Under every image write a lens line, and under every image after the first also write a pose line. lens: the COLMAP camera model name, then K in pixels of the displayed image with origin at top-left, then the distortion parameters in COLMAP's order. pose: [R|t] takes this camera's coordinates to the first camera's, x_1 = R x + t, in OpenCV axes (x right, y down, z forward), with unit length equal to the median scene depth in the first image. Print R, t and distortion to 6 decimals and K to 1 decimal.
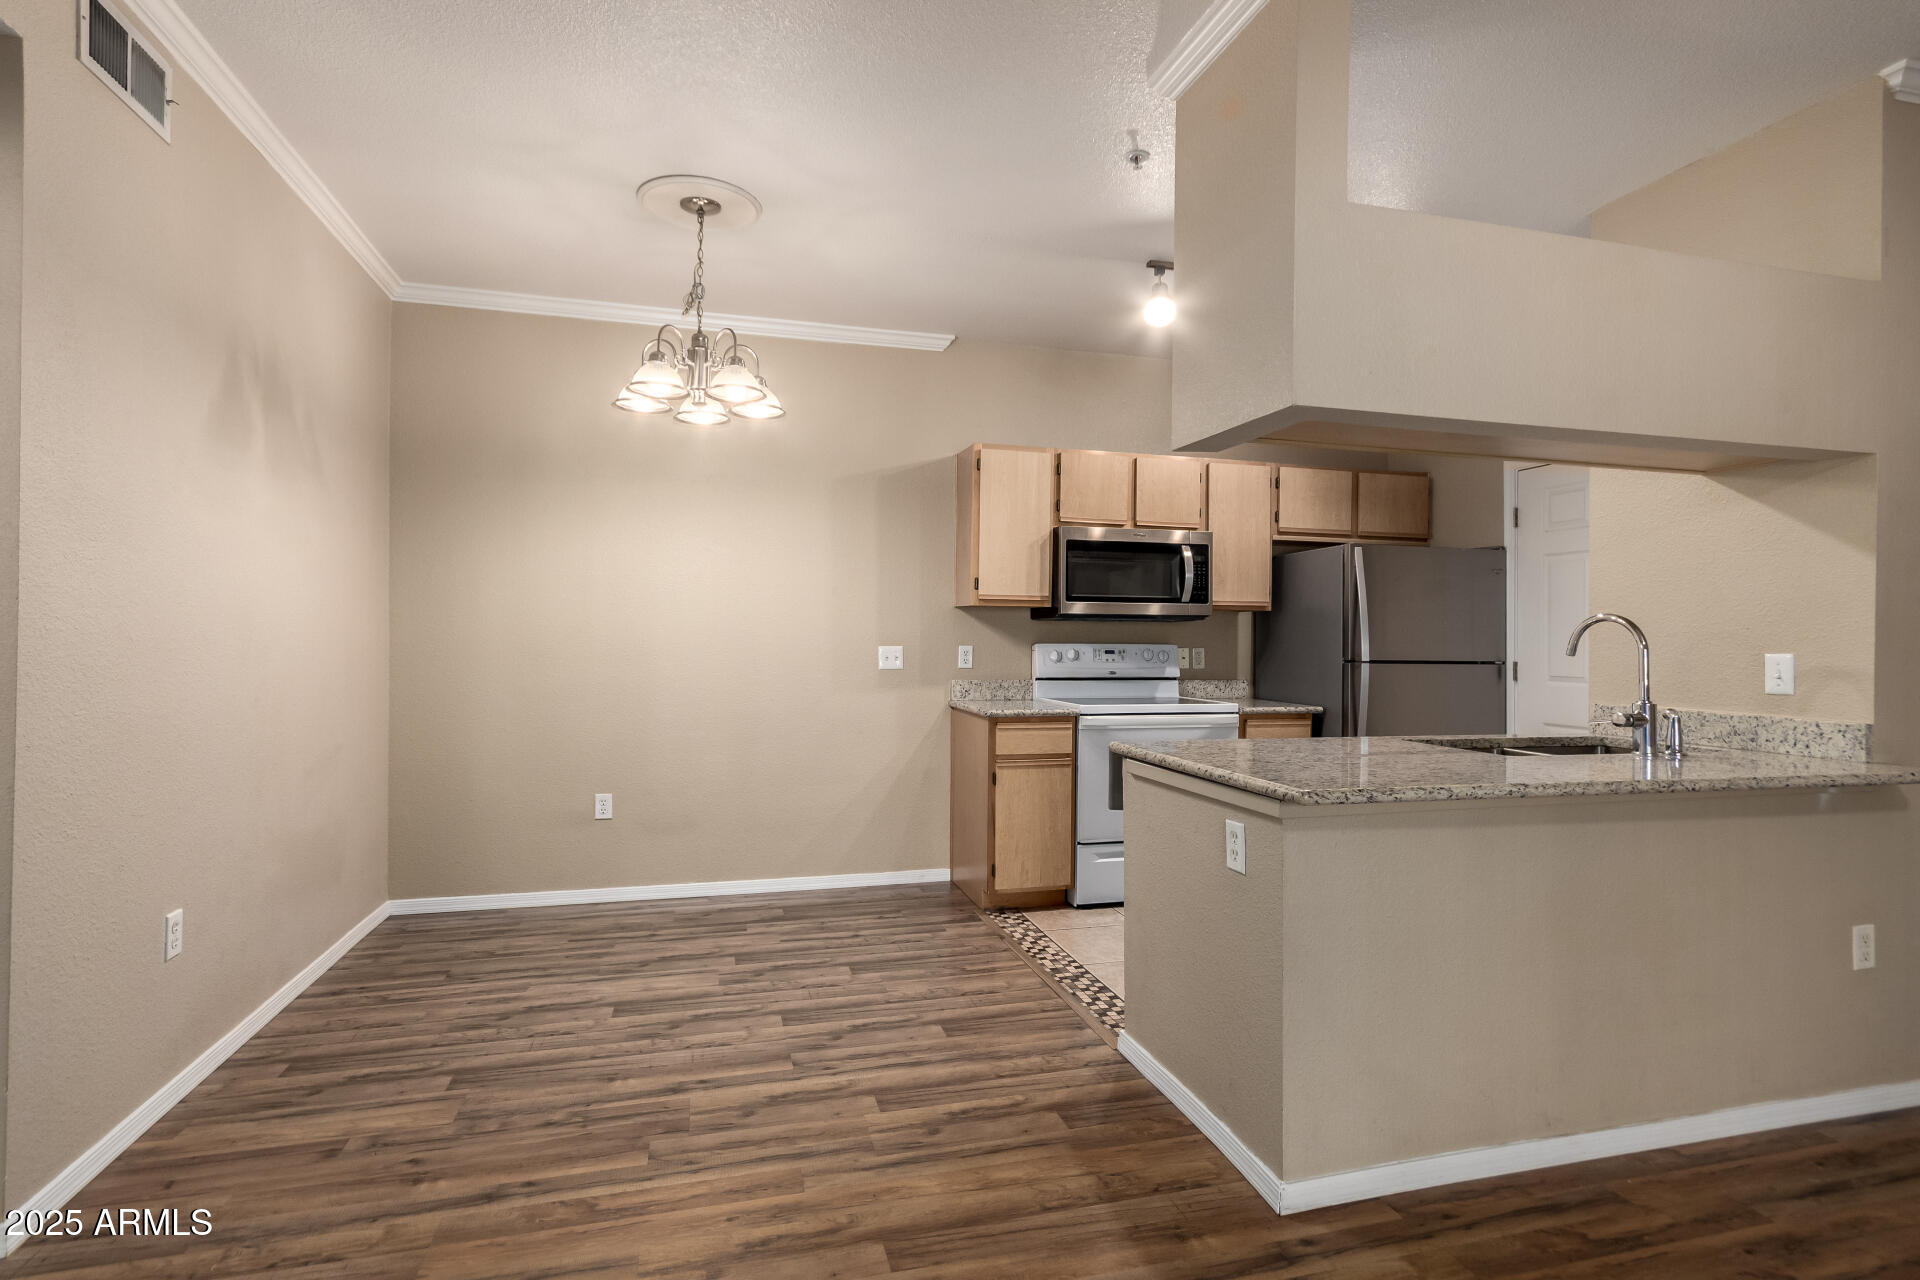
lens RADIAL K [[786.4, 0, 951.0], [0, 786.4, 632.8], [0, 0, 1]] dist [0.002719, 0.001592]
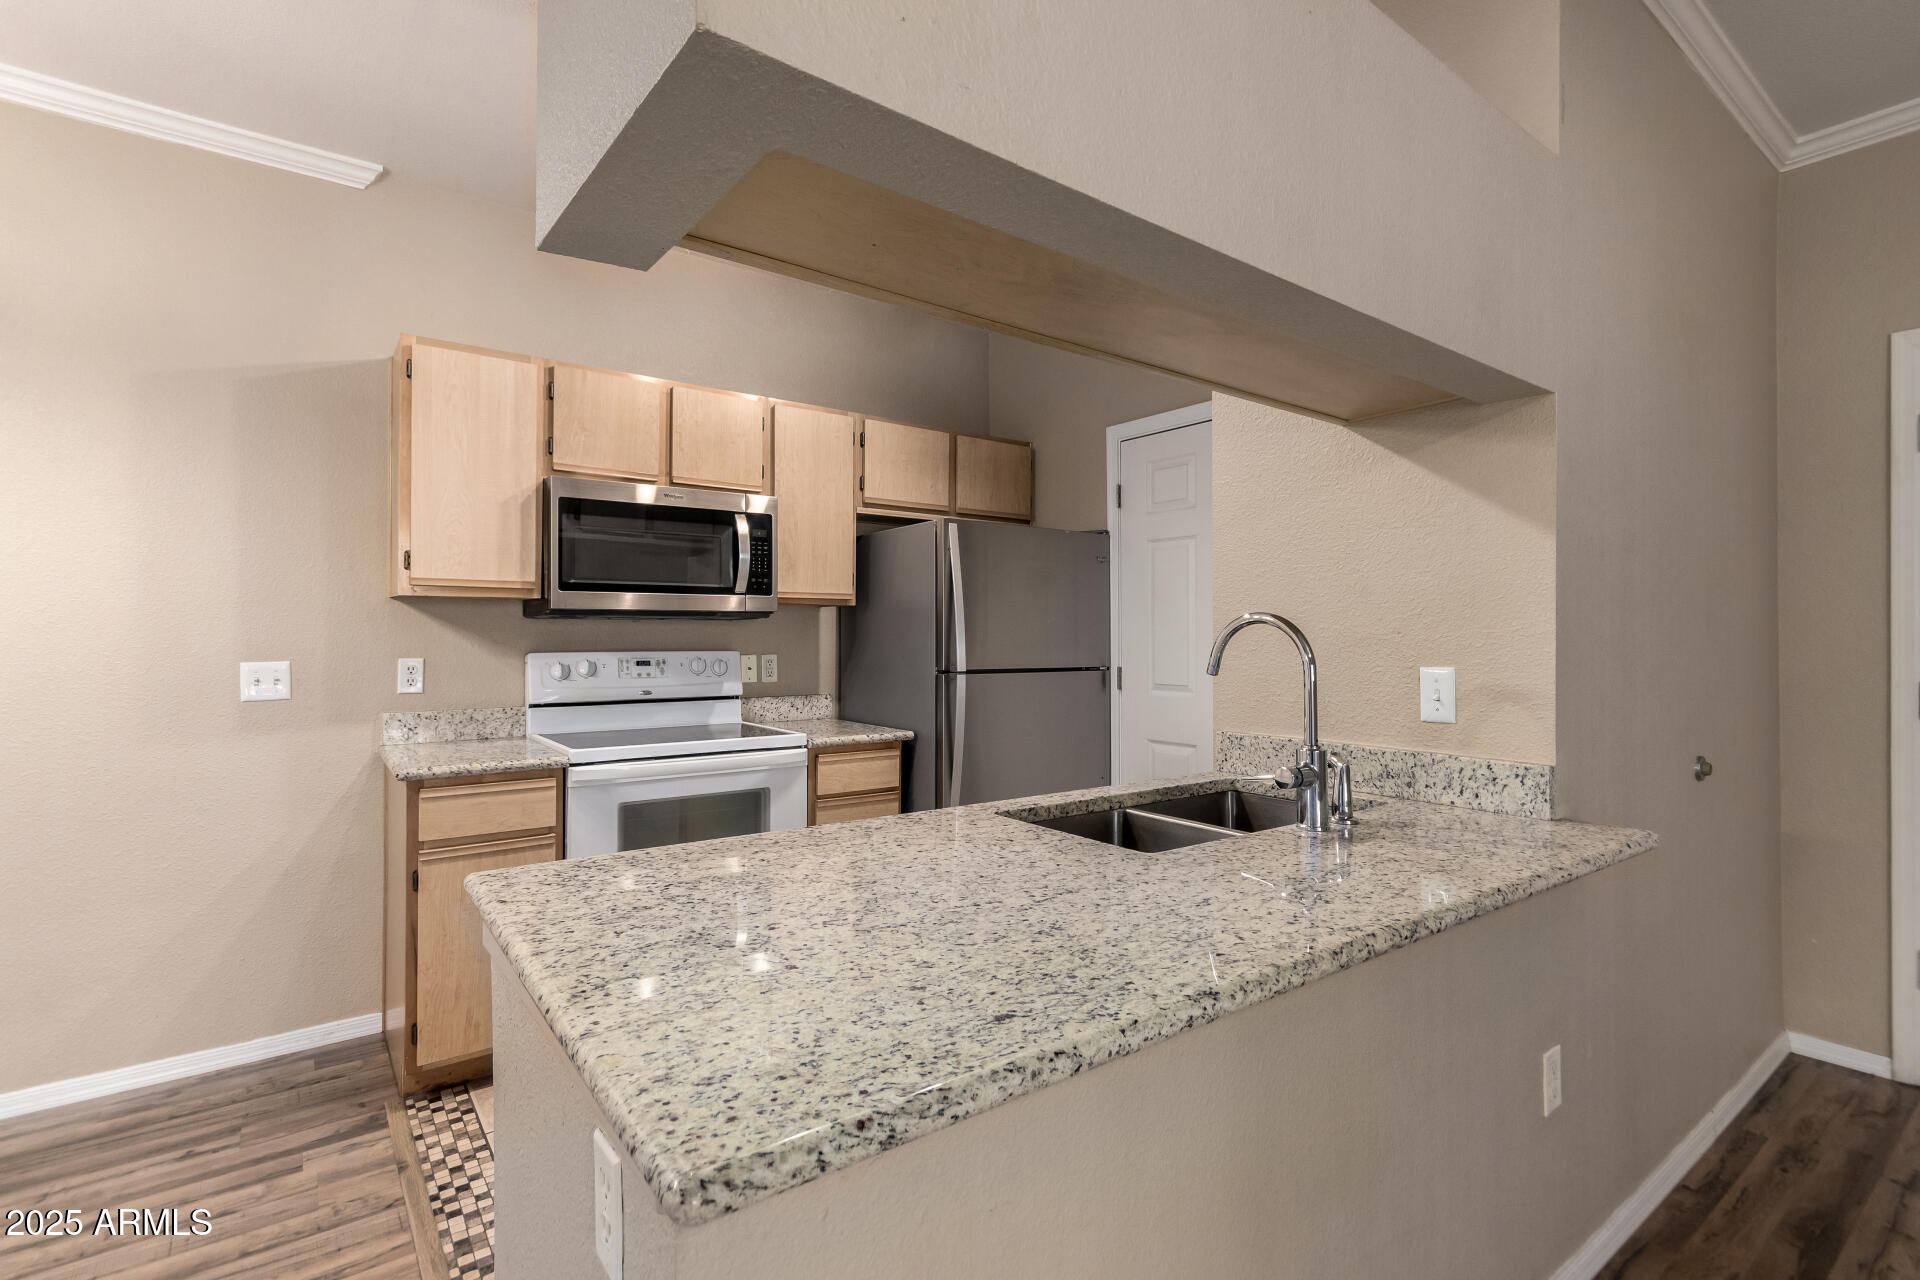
lens RADIAL K [[906.6, 0, 943.1], [0, 906.6, 637.0], [0, 0, 1]] dist [0.005603, -0.000080]
pose [[0.901610, -0.010633, 0.432419, 0.120167], [0.007446, 0.999931, 0.009062, -0.005592], [-0.432486, -0.004950, 0.901627, 0.196444]]
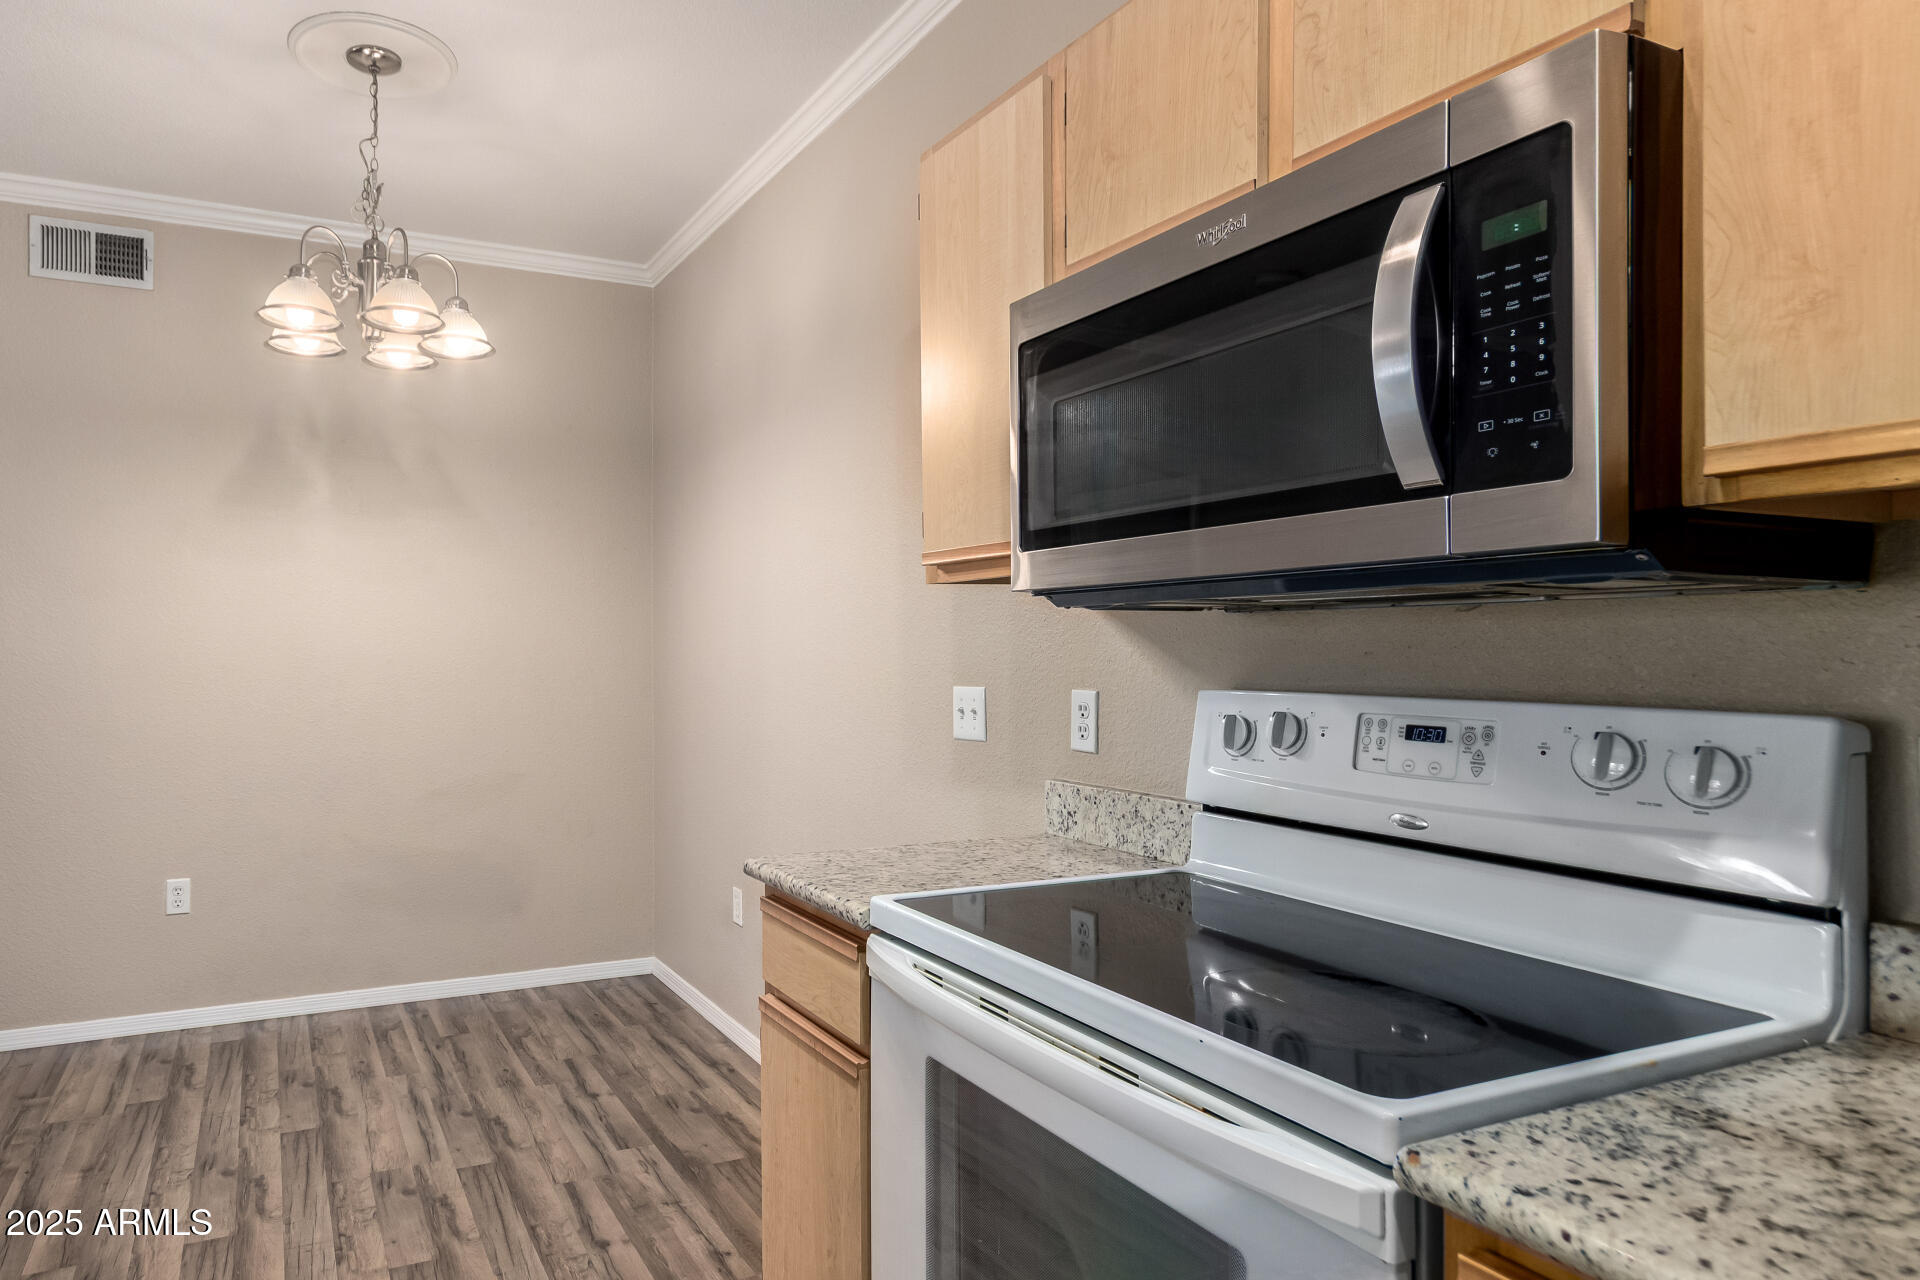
lens RADIAL K [[1166.1, 0, 955.0], [0, 1166.1, 645.7], [0, 0, 1]] dist [0.006627, 0.002196]
pose [[0.231540, -0.013472, -0.972732, 0.663123], [0.005209, 0.999907, -0.012609, 0.002363], [0.972812, -0.002148, 0.231588, 1.014303]]
